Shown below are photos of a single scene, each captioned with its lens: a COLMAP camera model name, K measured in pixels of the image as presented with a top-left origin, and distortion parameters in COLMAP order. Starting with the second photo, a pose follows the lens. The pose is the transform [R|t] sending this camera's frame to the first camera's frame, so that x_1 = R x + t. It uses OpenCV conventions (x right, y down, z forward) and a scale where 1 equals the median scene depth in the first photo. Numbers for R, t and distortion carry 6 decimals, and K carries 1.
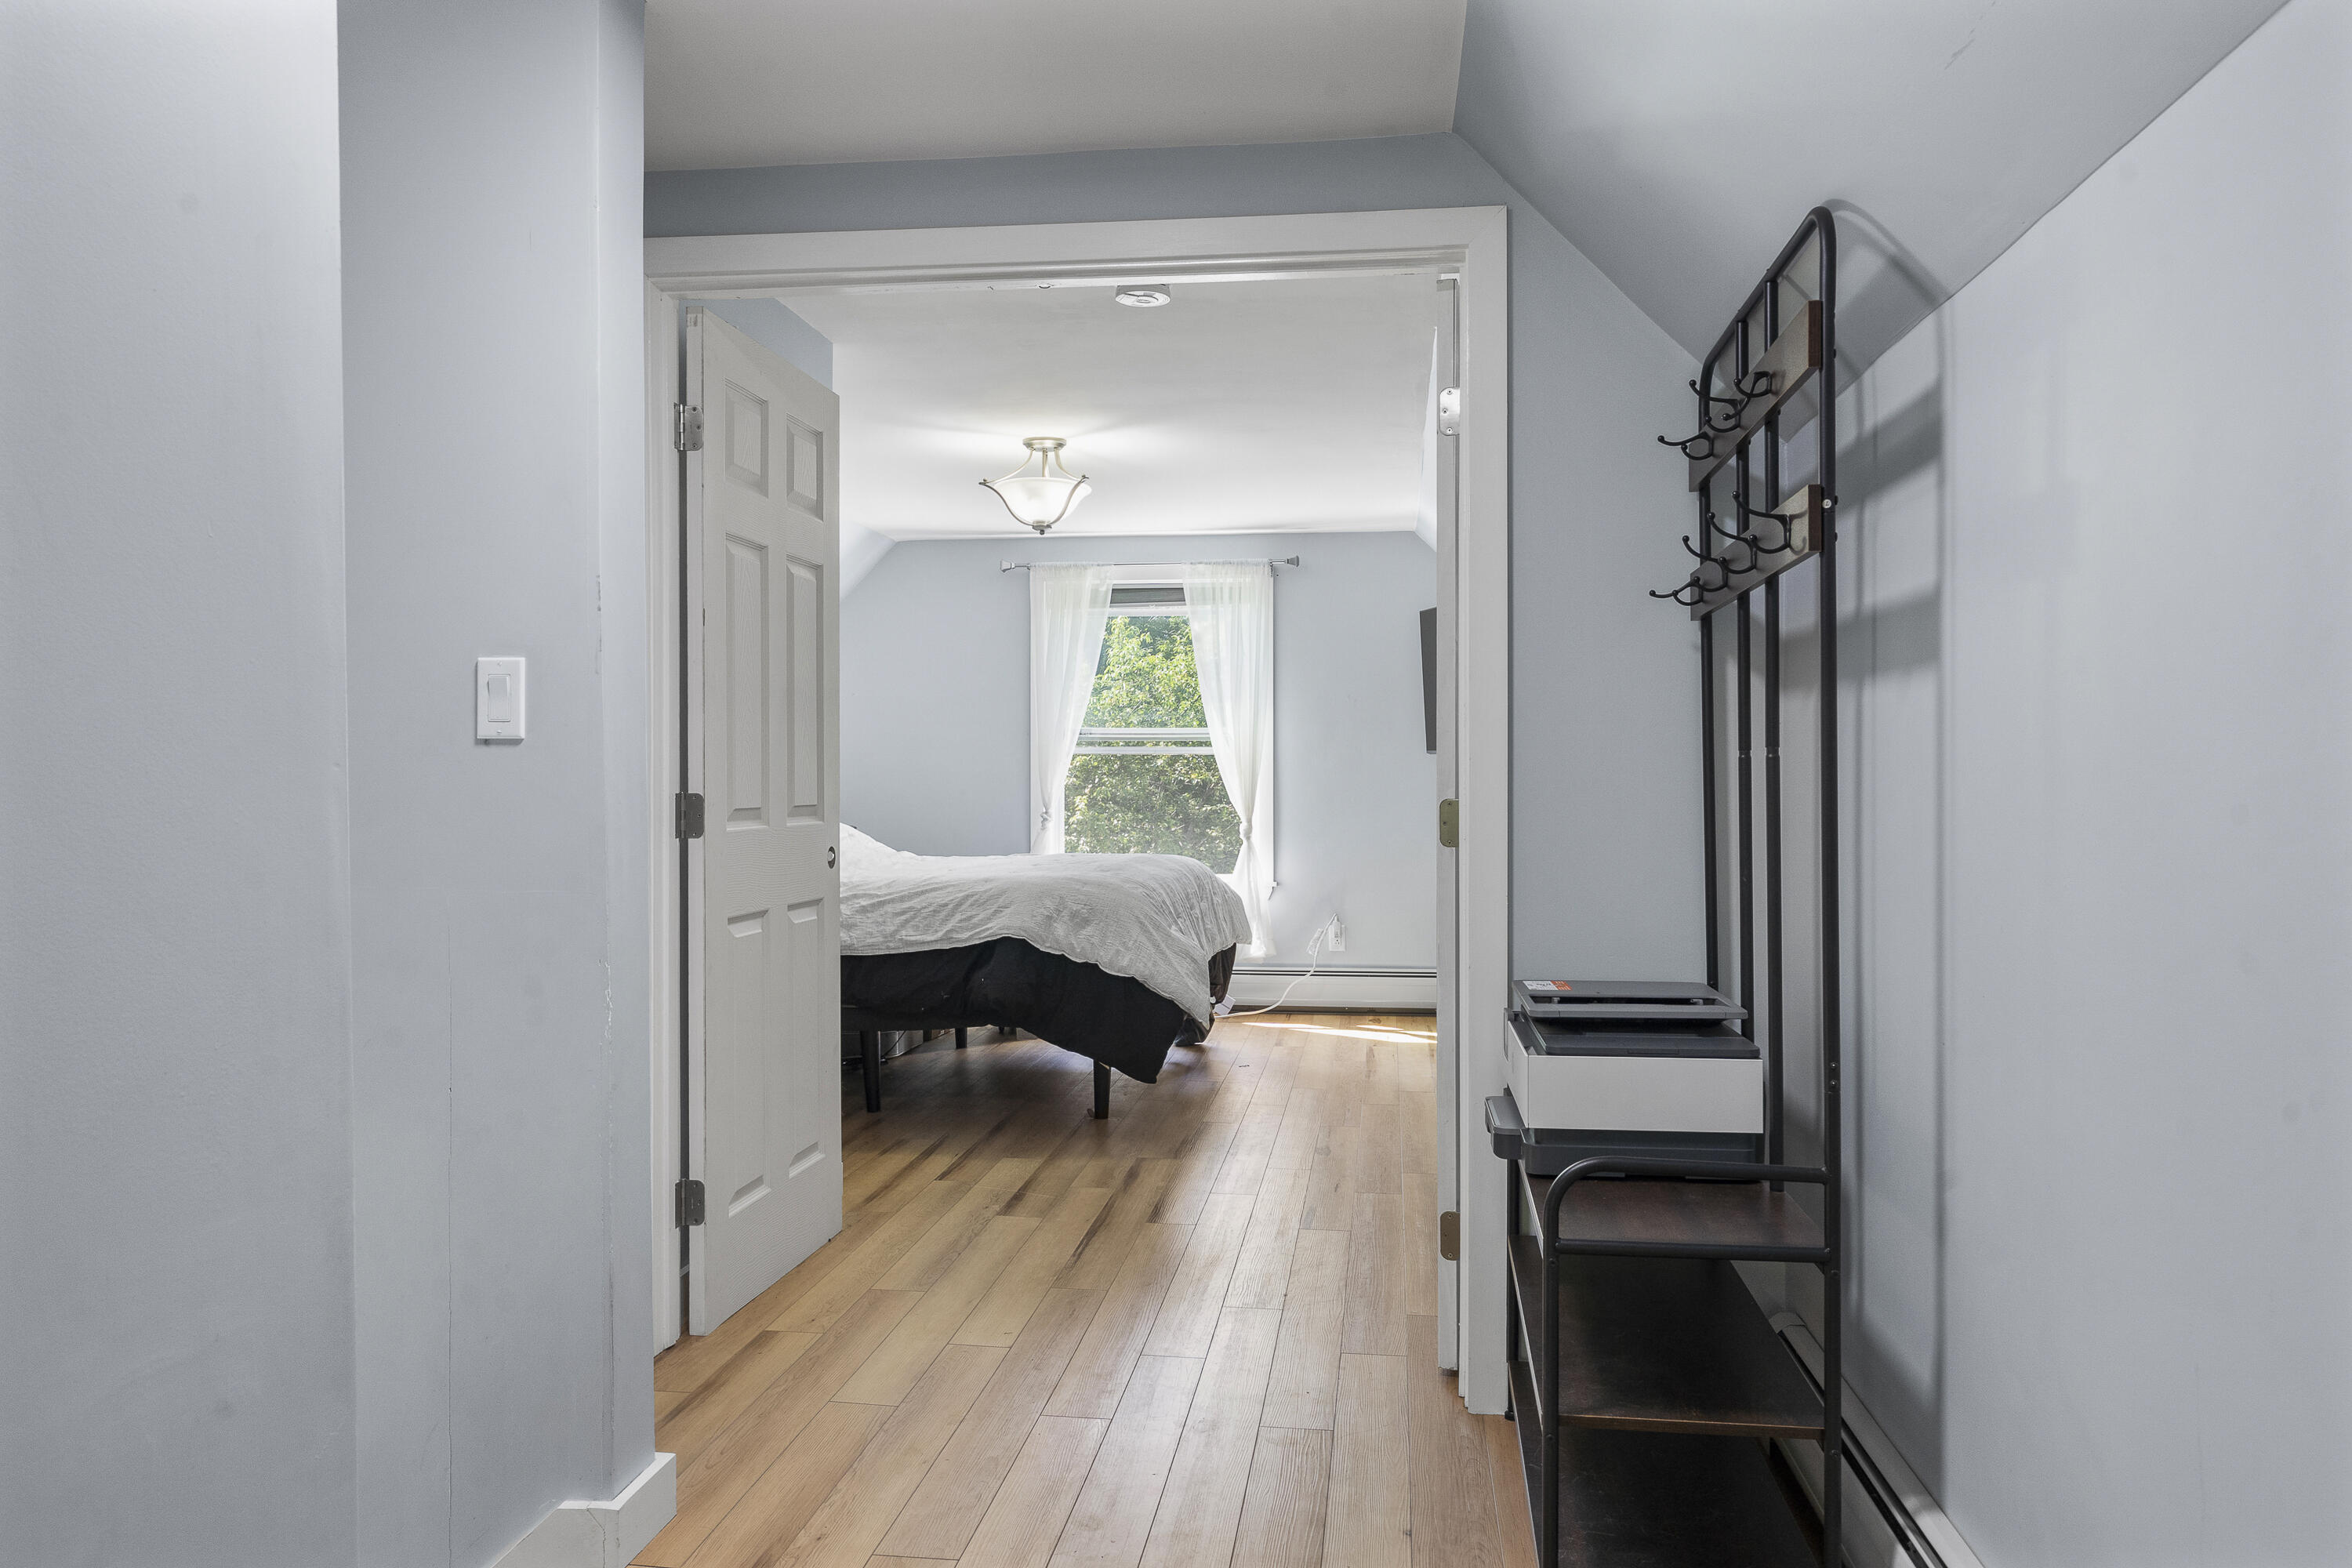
lens RADIAL K [[1634.1, 0, 1179.4], [0, 1634.1, 785.1], [0, 0, 1]] dist [-0.003717, -0.000082]
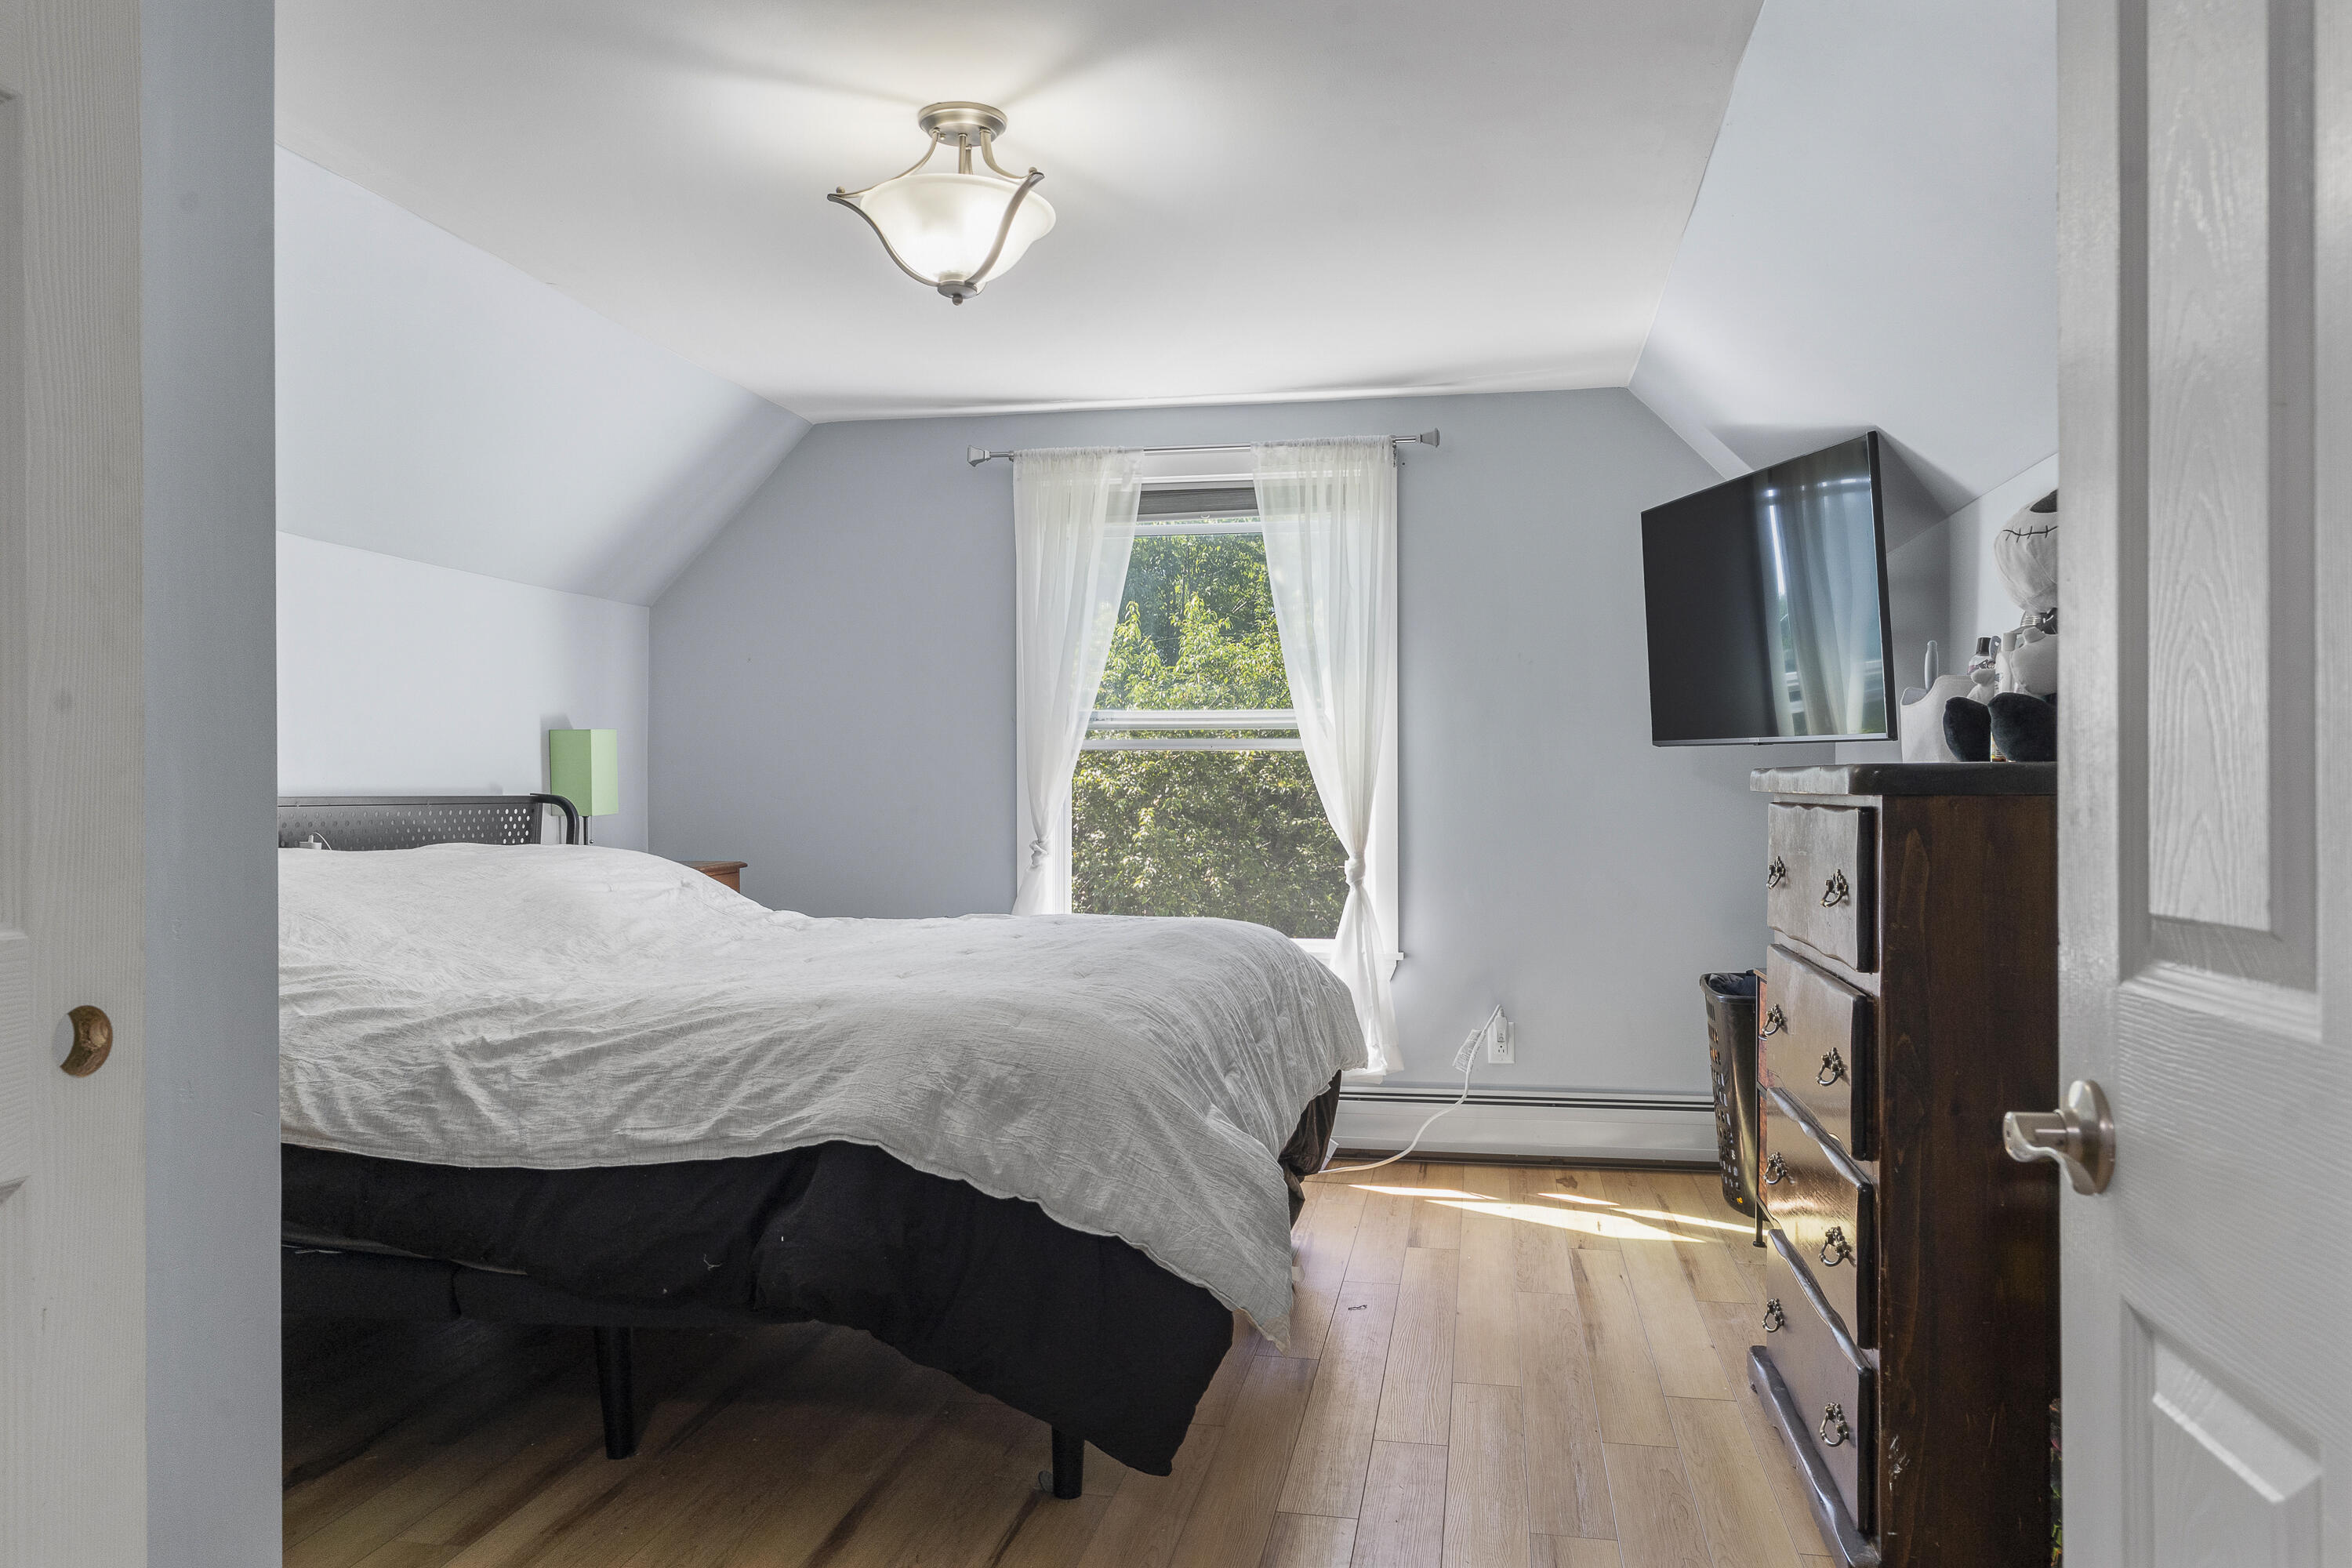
lens RADIAL K [[1683.9, 0, 1157.4], [0, 1683.9, 782.1], [0, 0, 1]] dist [0.002402, -0.000456]
pose [[0.997778, -0.001312, -0.066618, 0.008650], [0.000837, 0.999974, -0.007160, -0.001858], [0.066626, 0.007088, 0.997753, 0.356147]]
